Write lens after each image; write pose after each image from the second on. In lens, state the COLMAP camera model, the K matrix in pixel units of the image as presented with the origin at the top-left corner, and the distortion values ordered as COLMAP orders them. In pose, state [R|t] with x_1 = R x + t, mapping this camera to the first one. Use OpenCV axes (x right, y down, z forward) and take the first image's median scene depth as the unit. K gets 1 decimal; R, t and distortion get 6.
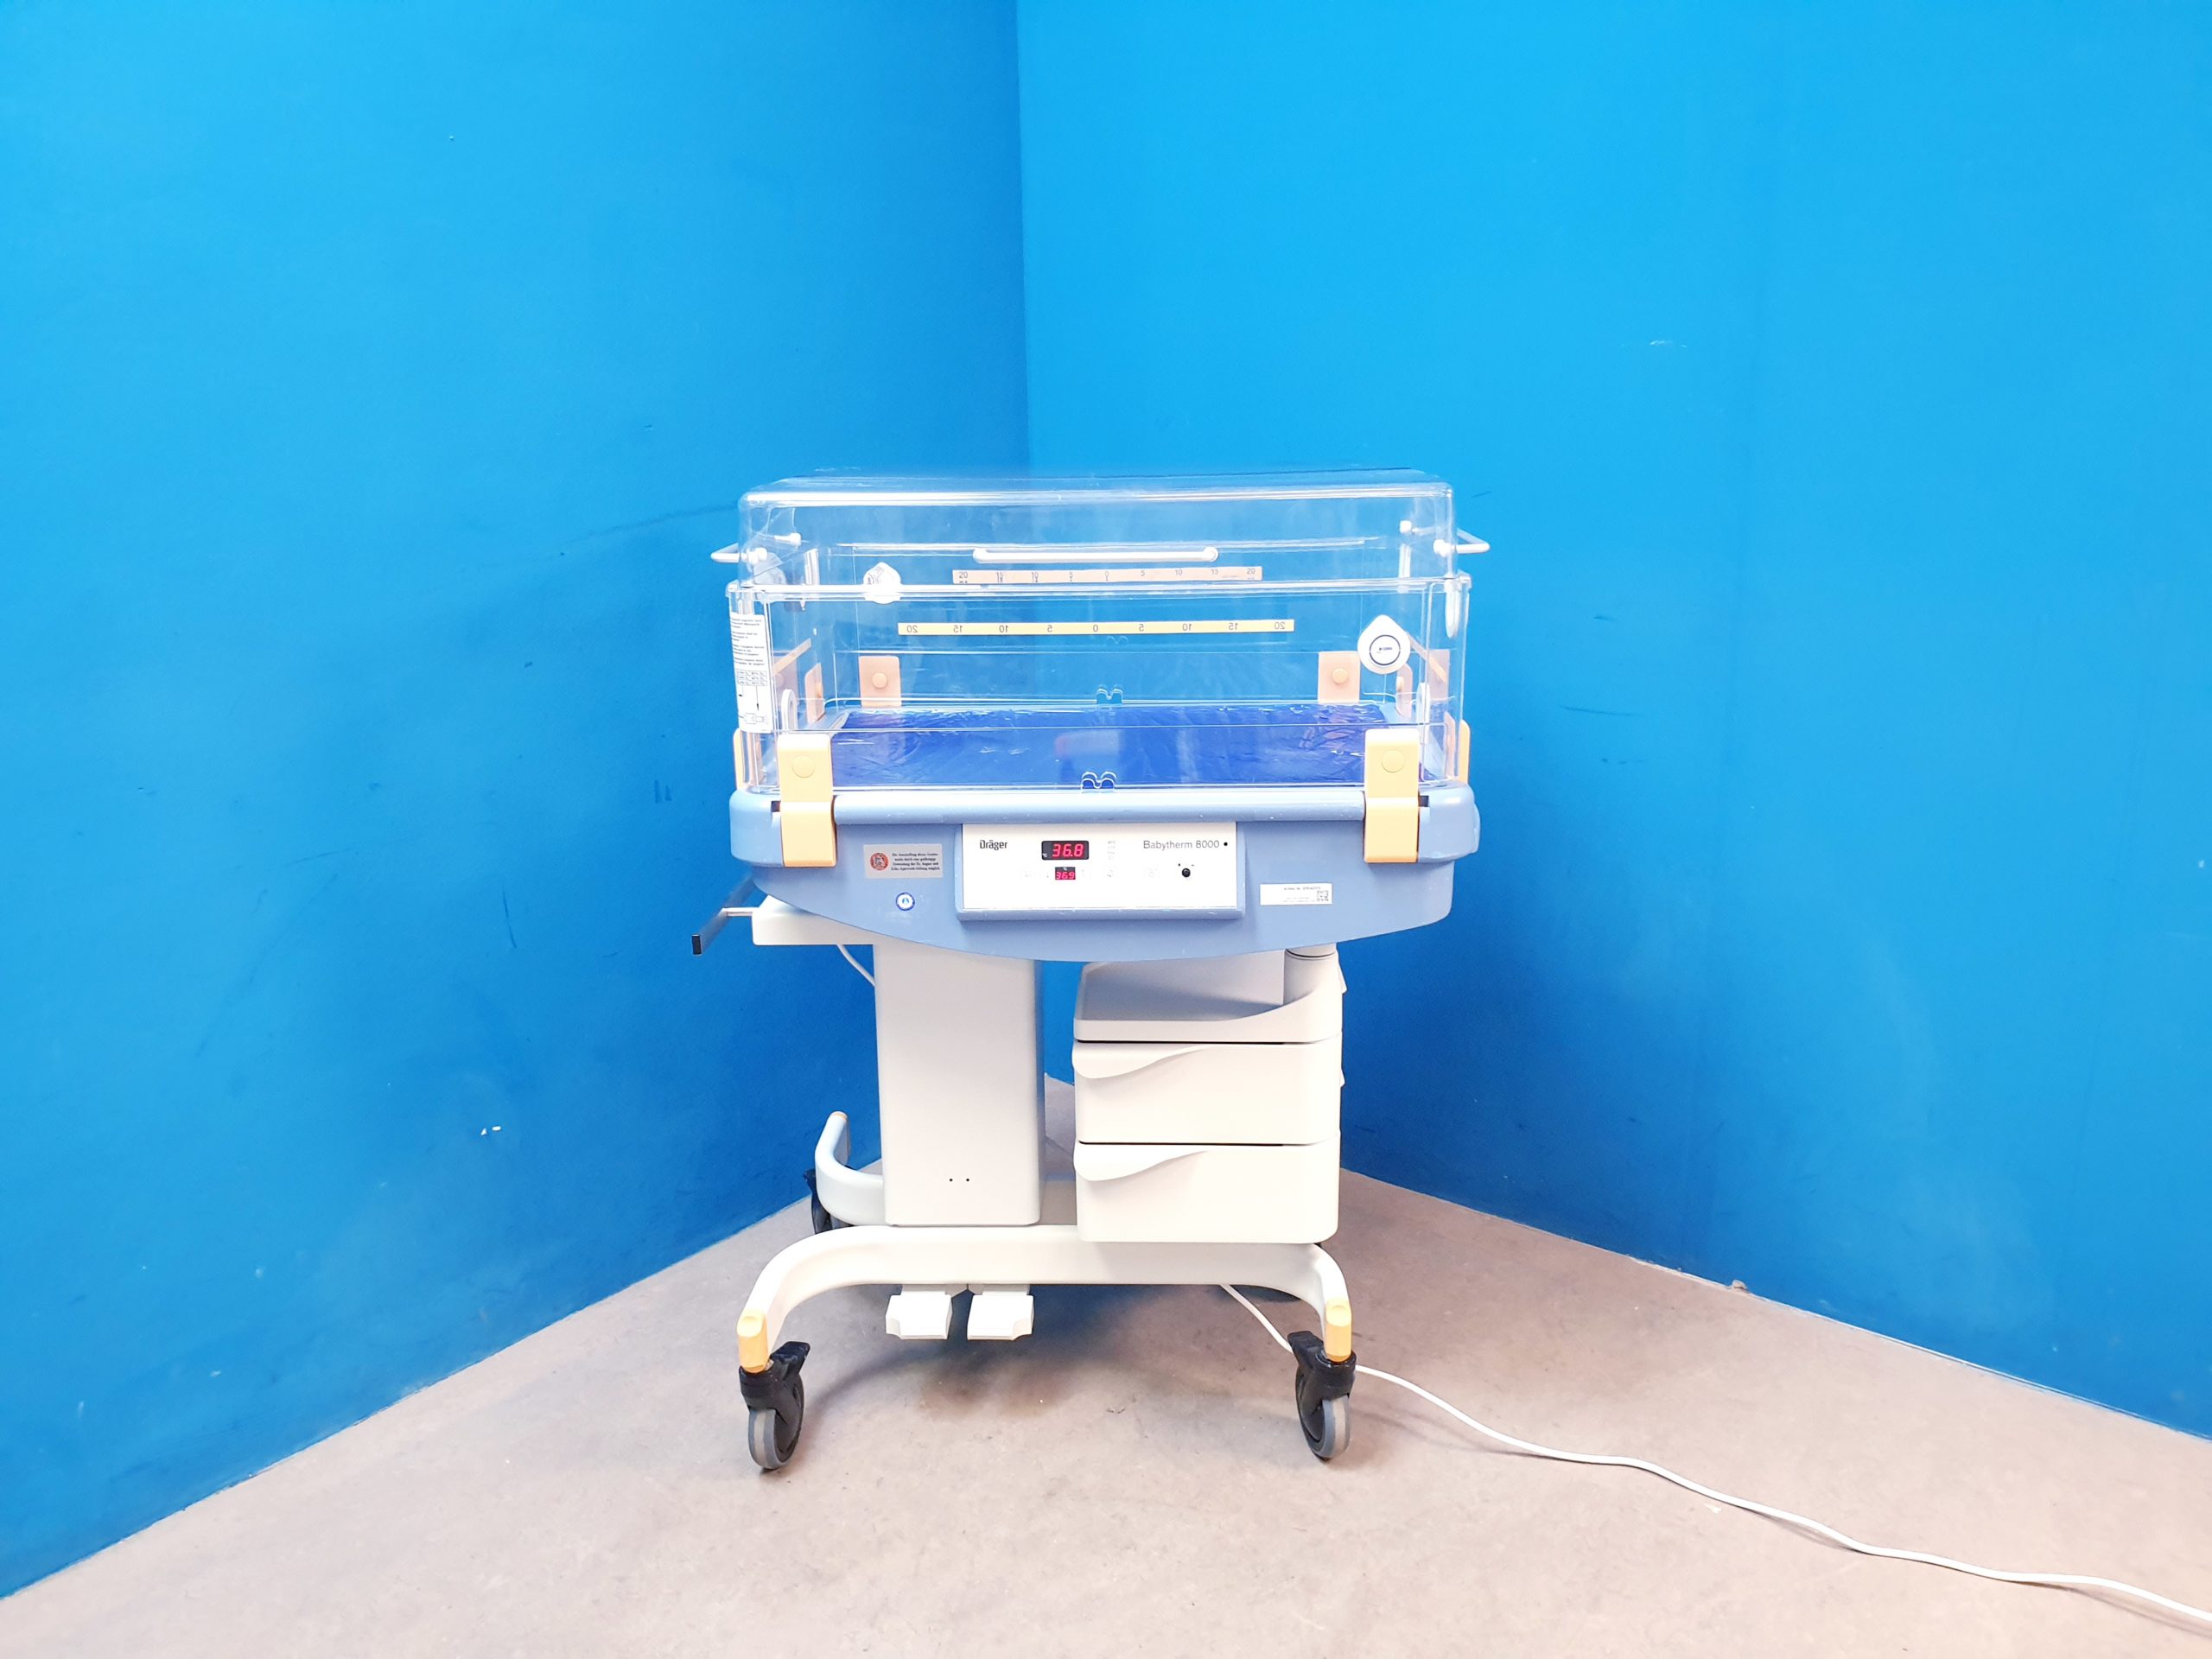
lens RADIAL K [[1732.0, 0, 1092.0], [0, 1732.0, 834.2], [0, 0, 1]] dist [0.013767, -0.014110]
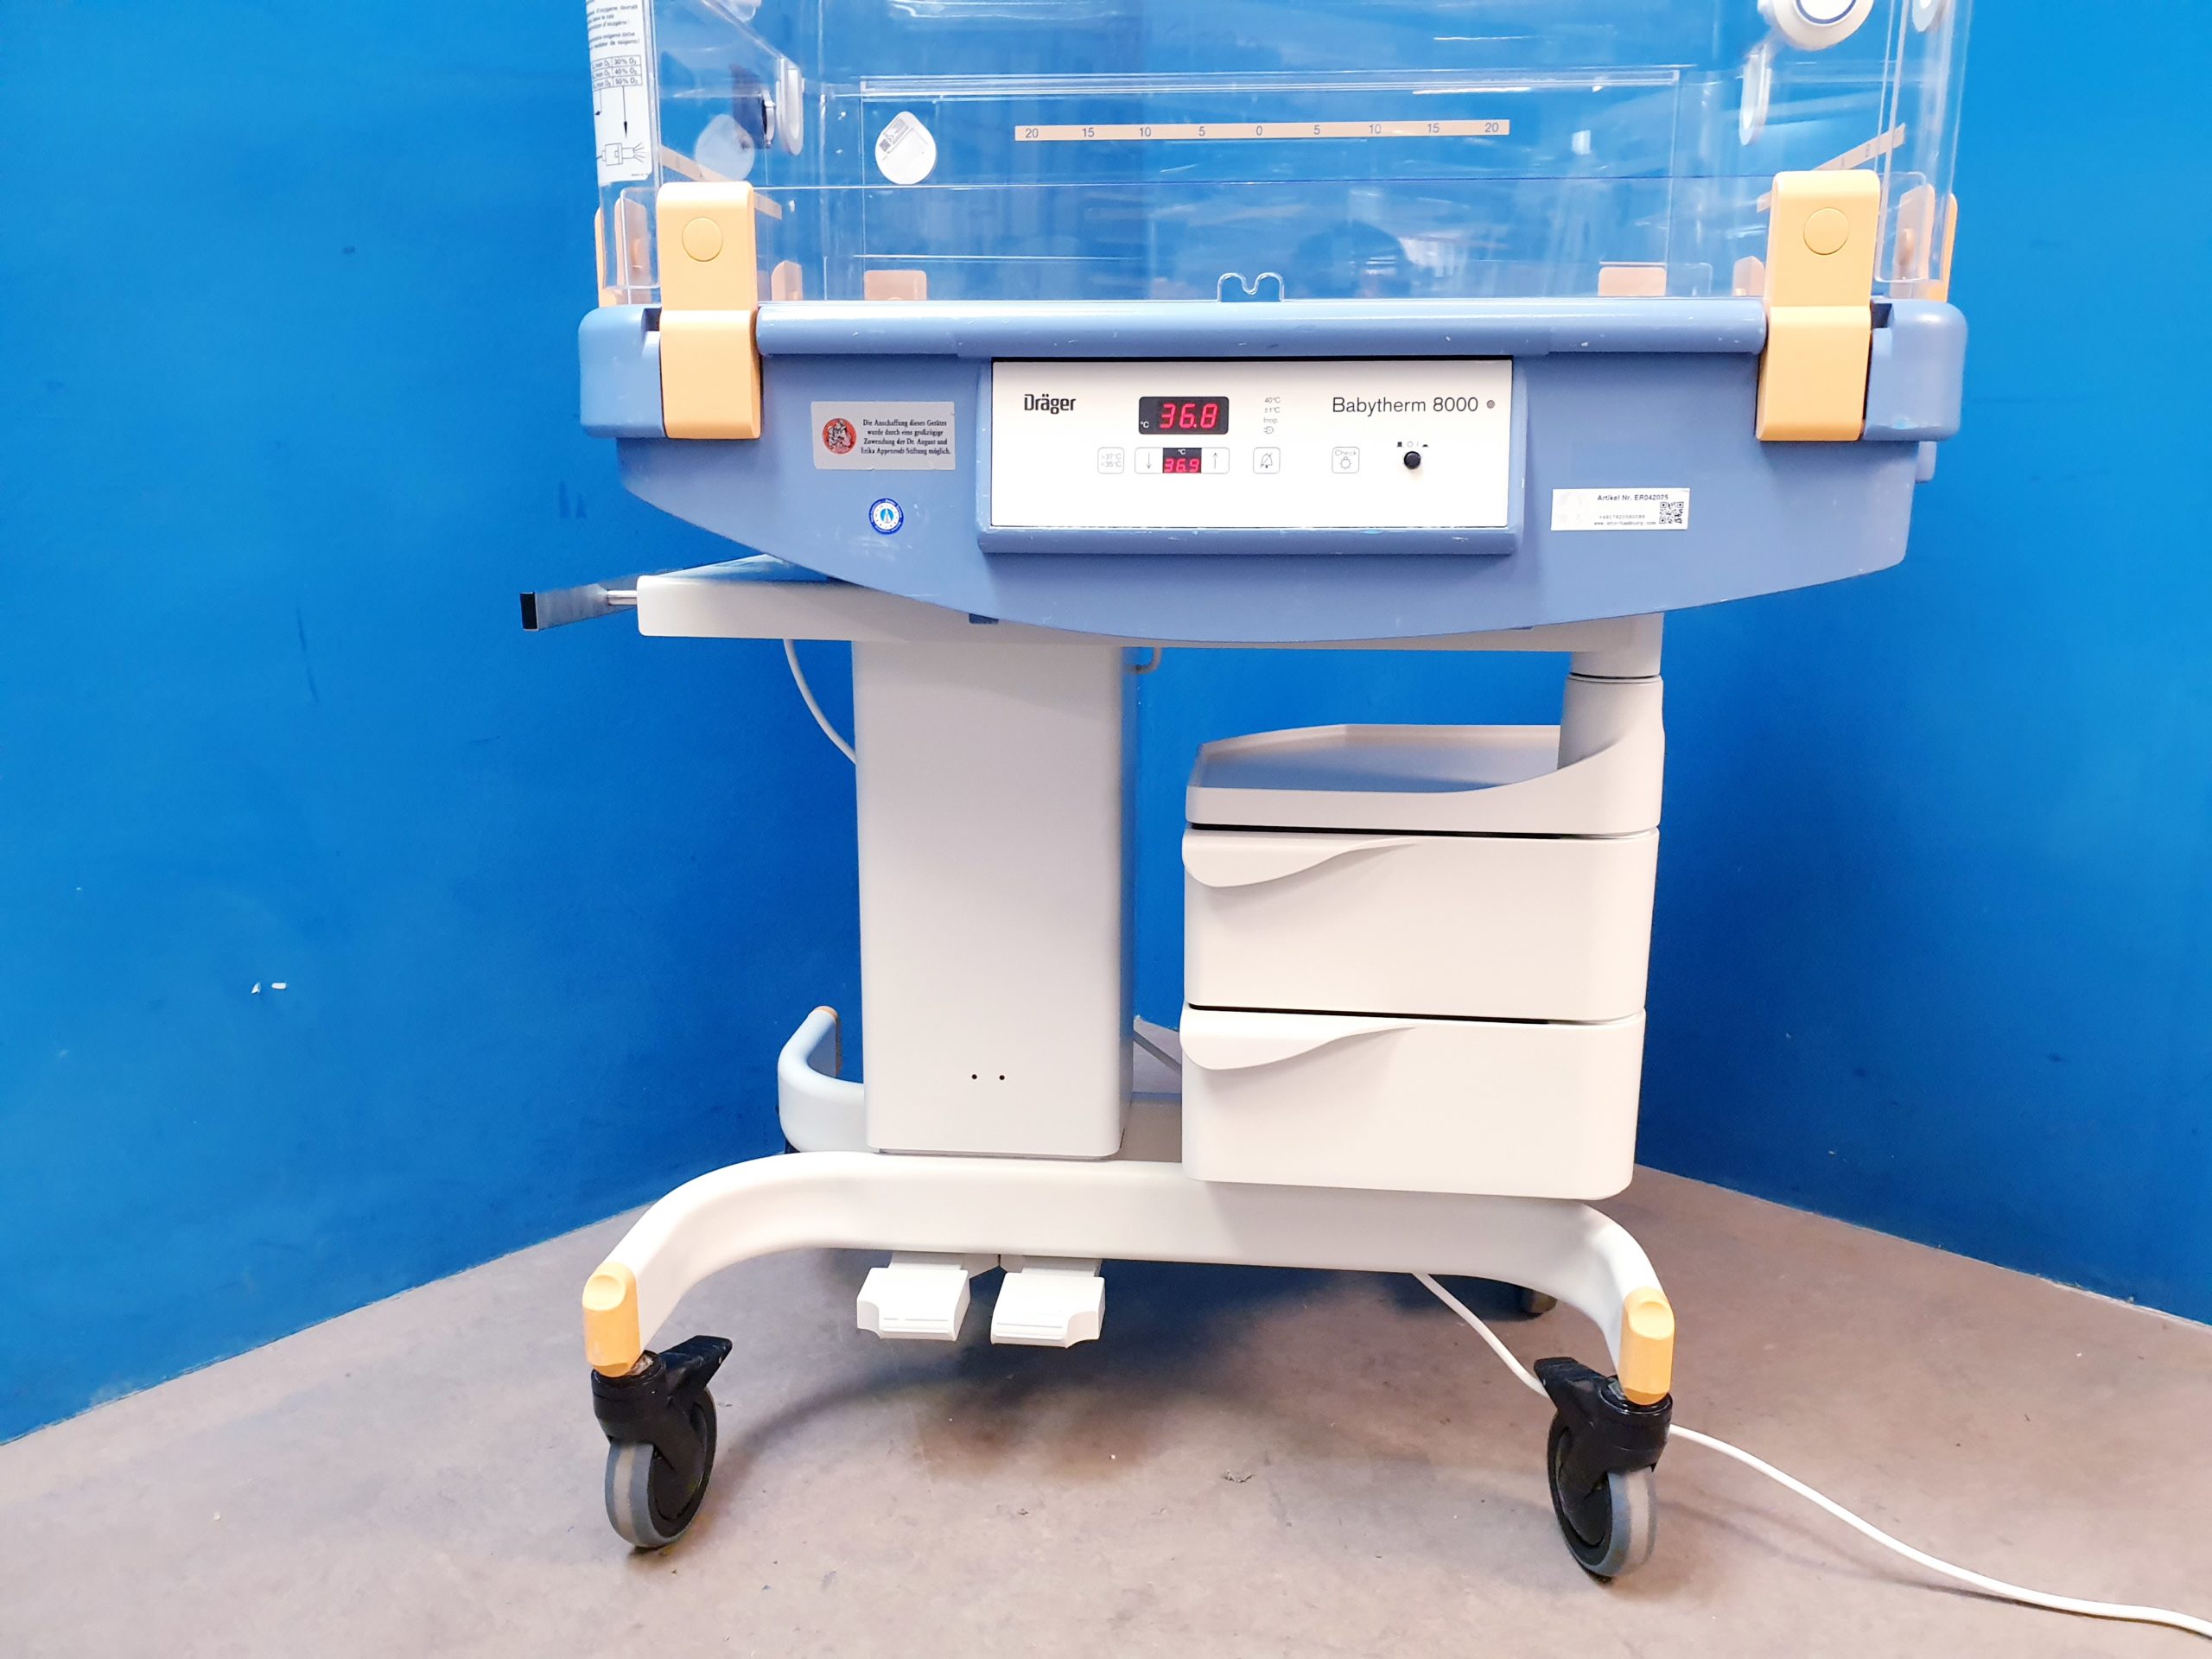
lens RADIAL K [[1732.0, 0, 1115.3], [0, 1732.0, 849.6], [0, 0, 1]] dist [0.013767, -0.014110]
pose [[0.998354, 0.029869, -0.048951, -0.005995], [-0.031149, 0.999187, -0.025598, 0.145433], [0.048146, 0.027081, 0.998473, 0.433226]]
